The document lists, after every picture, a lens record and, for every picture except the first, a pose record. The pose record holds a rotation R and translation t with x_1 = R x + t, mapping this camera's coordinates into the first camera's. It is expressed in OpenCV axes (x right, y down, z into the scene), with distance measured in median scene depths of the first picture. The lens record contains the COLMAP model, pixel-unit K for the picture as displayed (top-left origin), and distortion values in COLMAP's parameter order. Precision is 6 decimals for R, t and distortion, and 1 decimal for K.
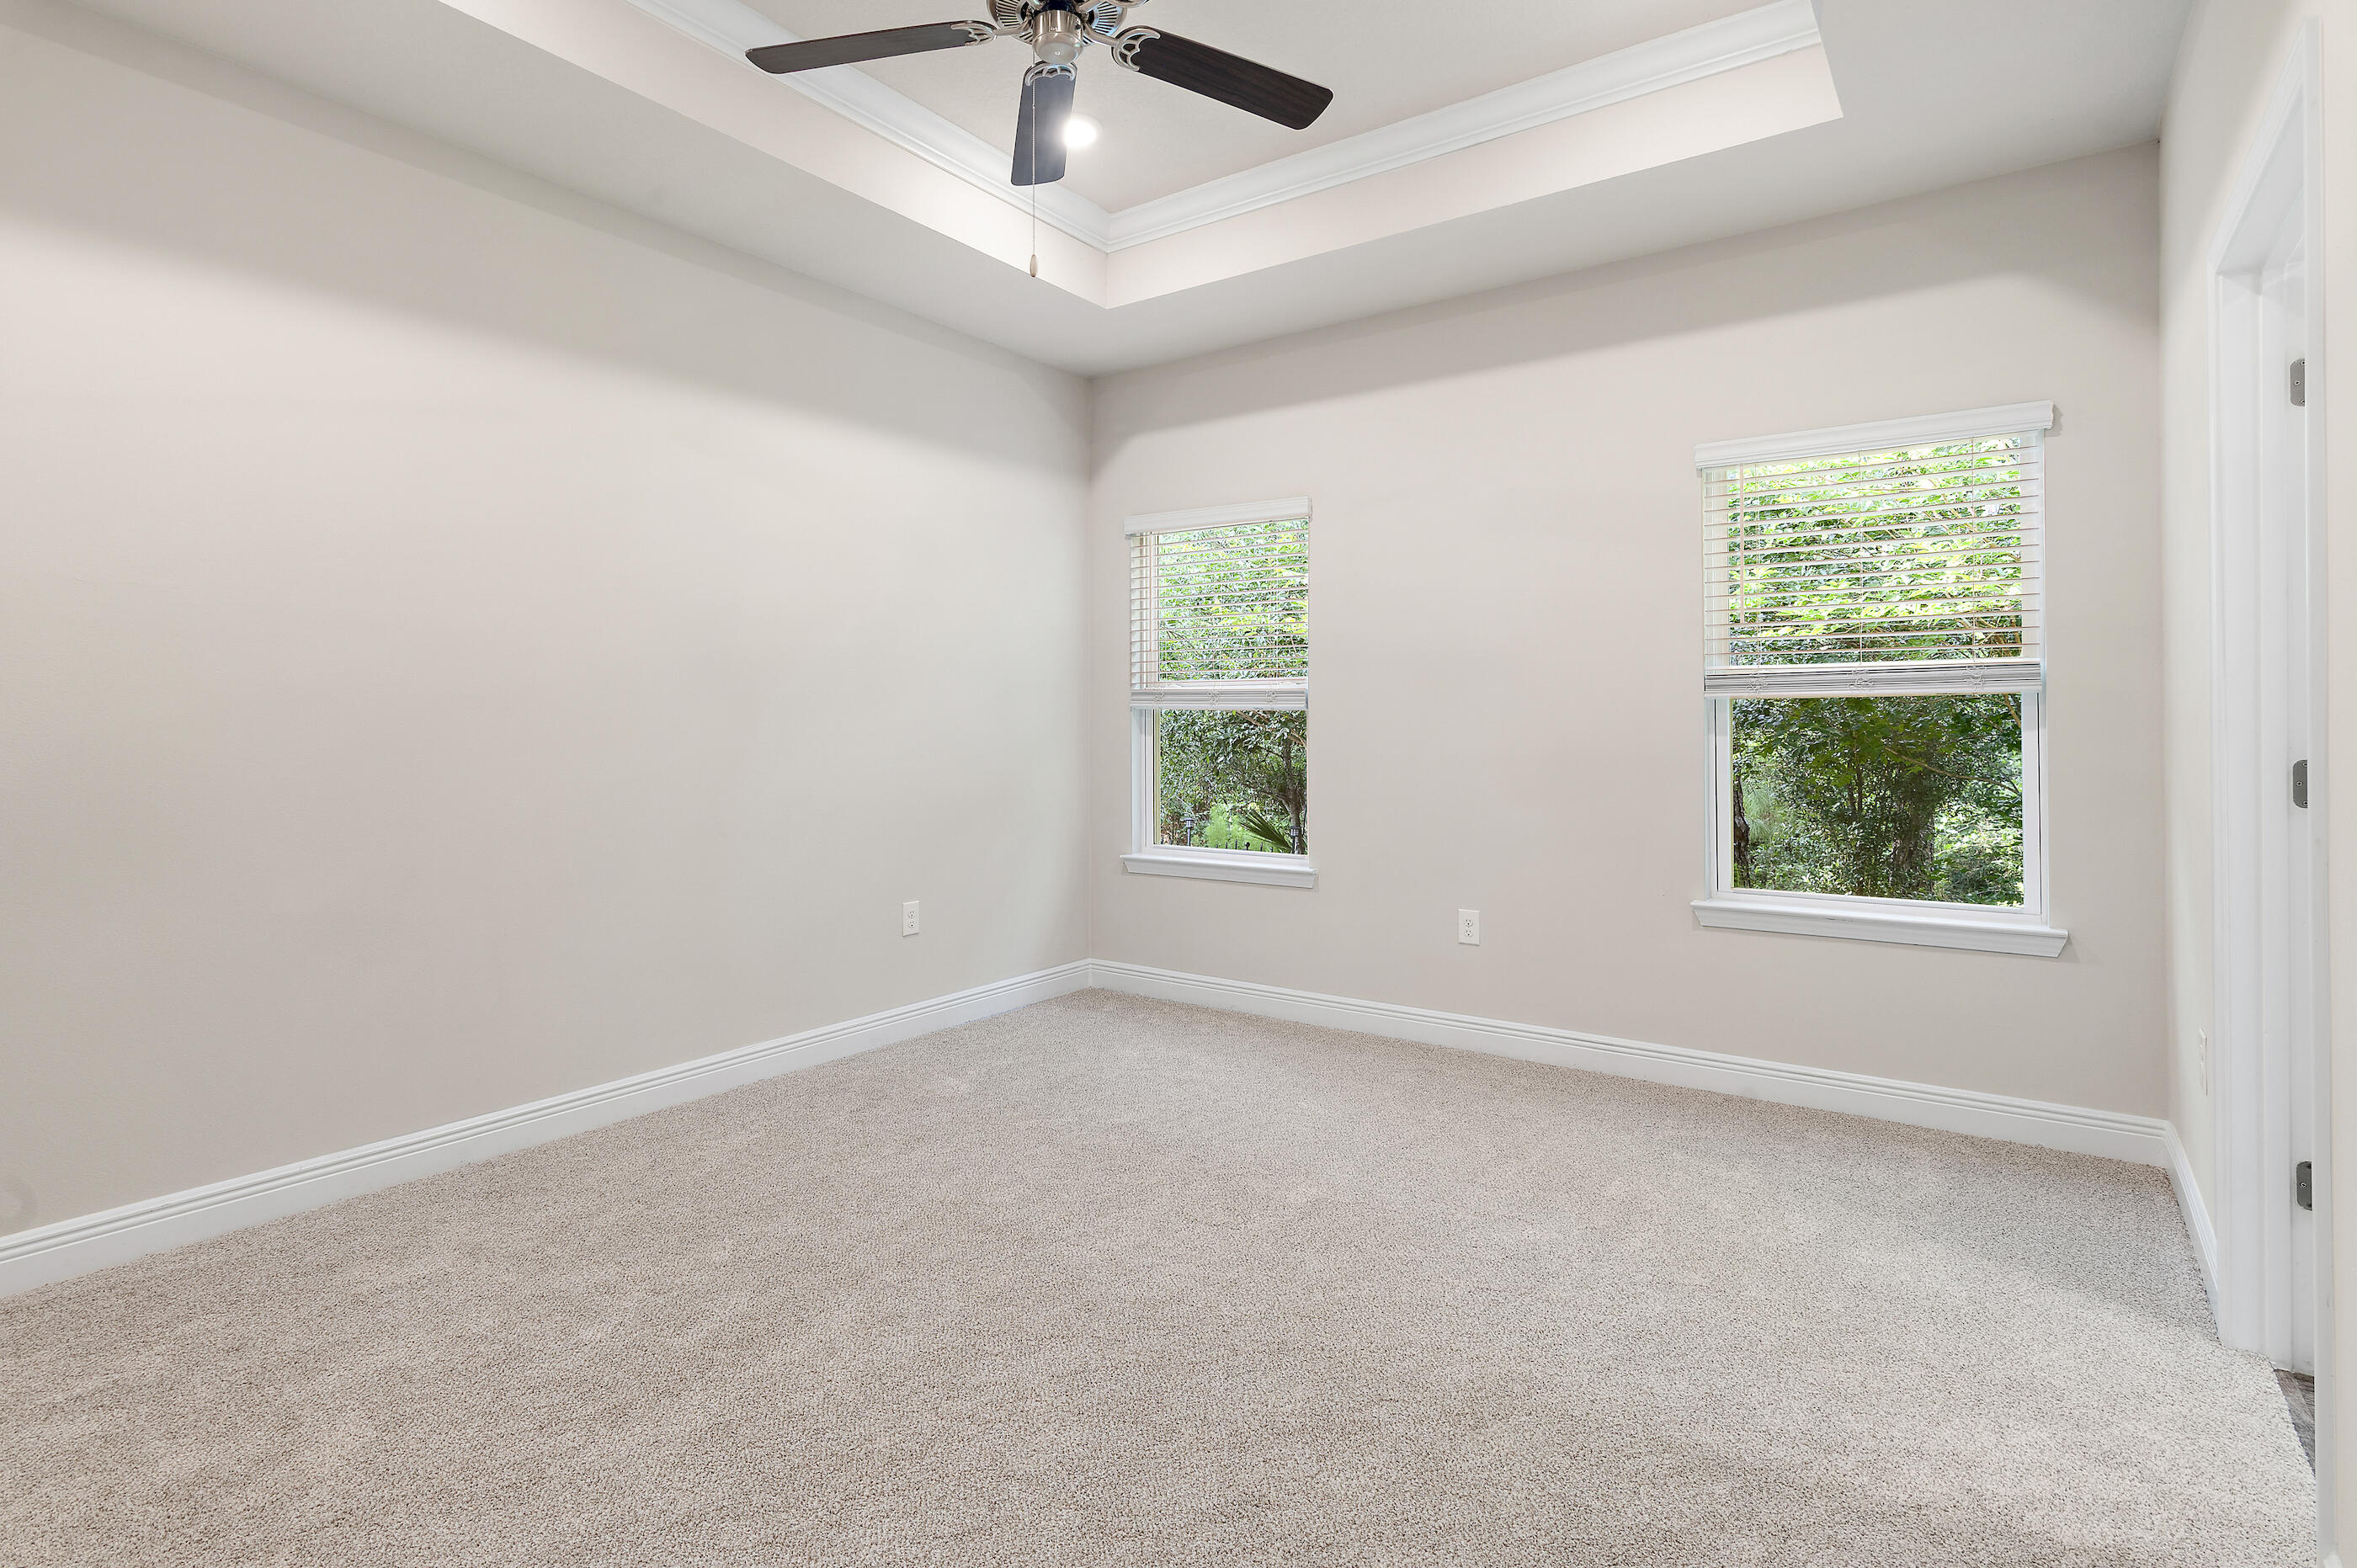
lens RADIAL K [[1169.4, 0, 1187.9], [0, 1169.4, 735.3], [0, 0, 1]] dist [0.002081, -0.000376]
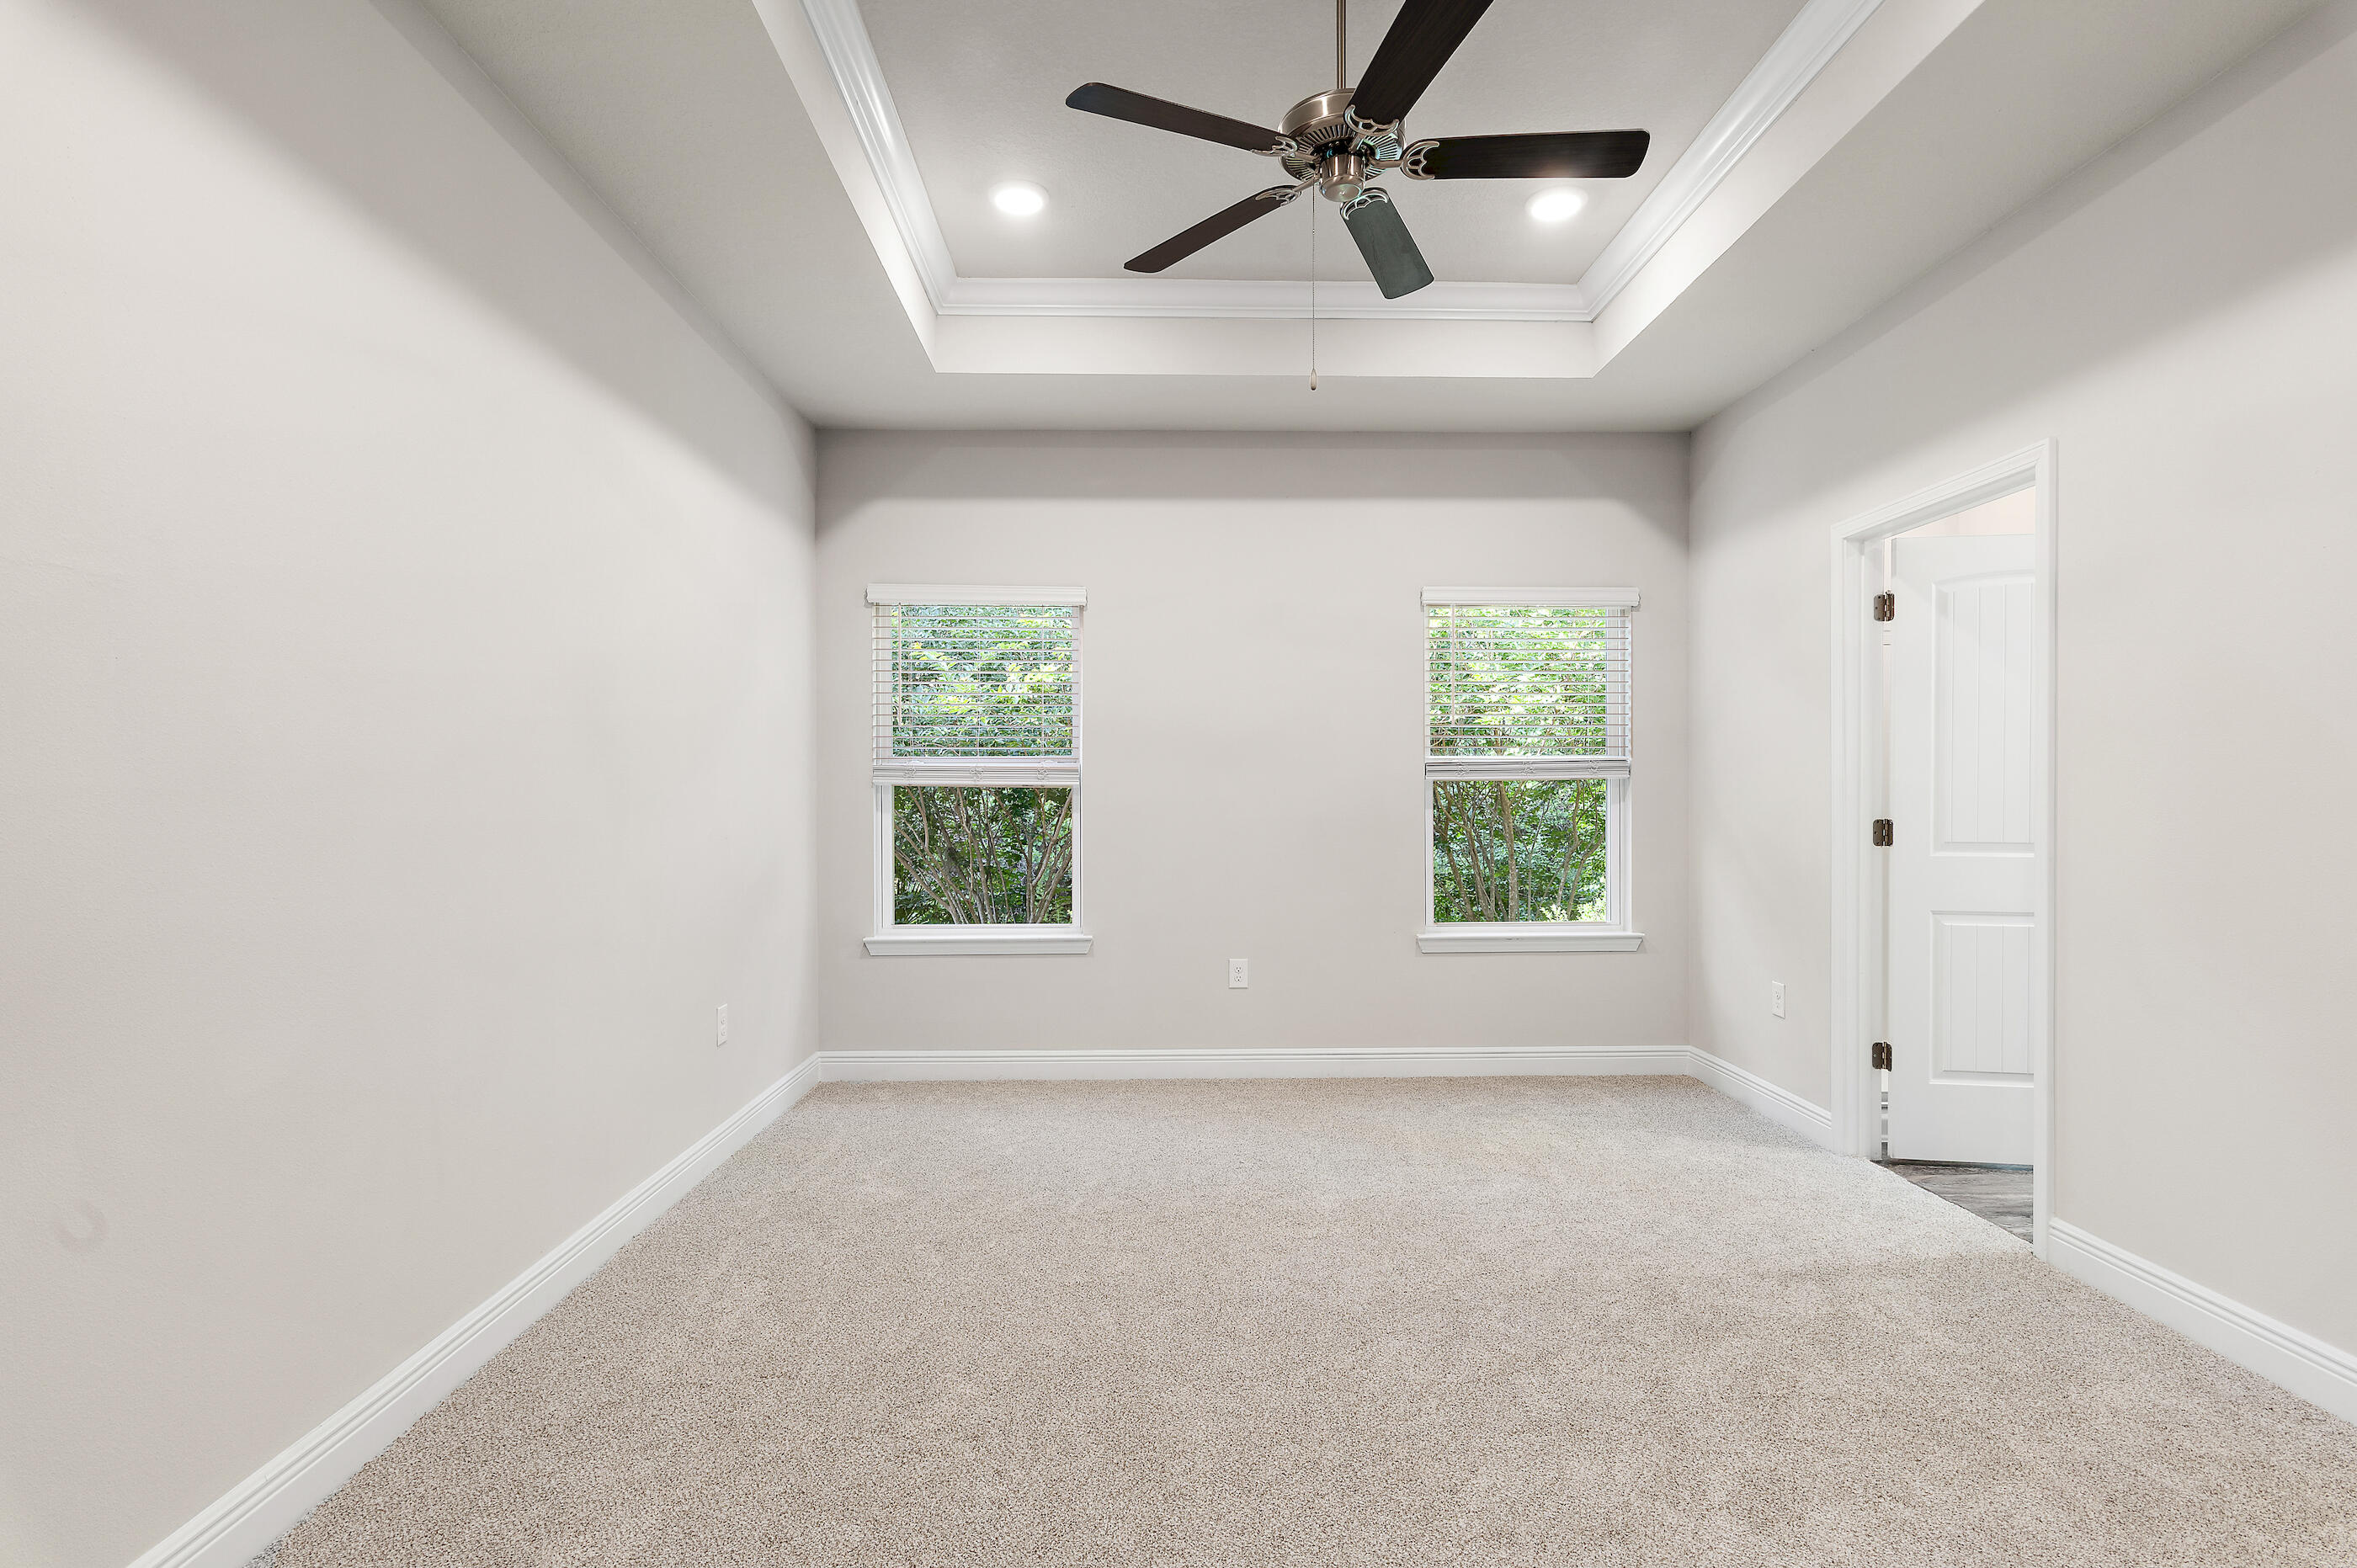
lens RADIAL K [[1137.7, 0, 1176.7], [0, 1137.7, 821.7], [0, 0, 1]] dist [0.002971, 0.000143]
pose [[0.801339, -0.011782, 0.598094, -0.539029], [0.007334, 0.999924, 0.009873, 0.000281], [-0.598165, -0.003525, 0.801365, 0.138112]]
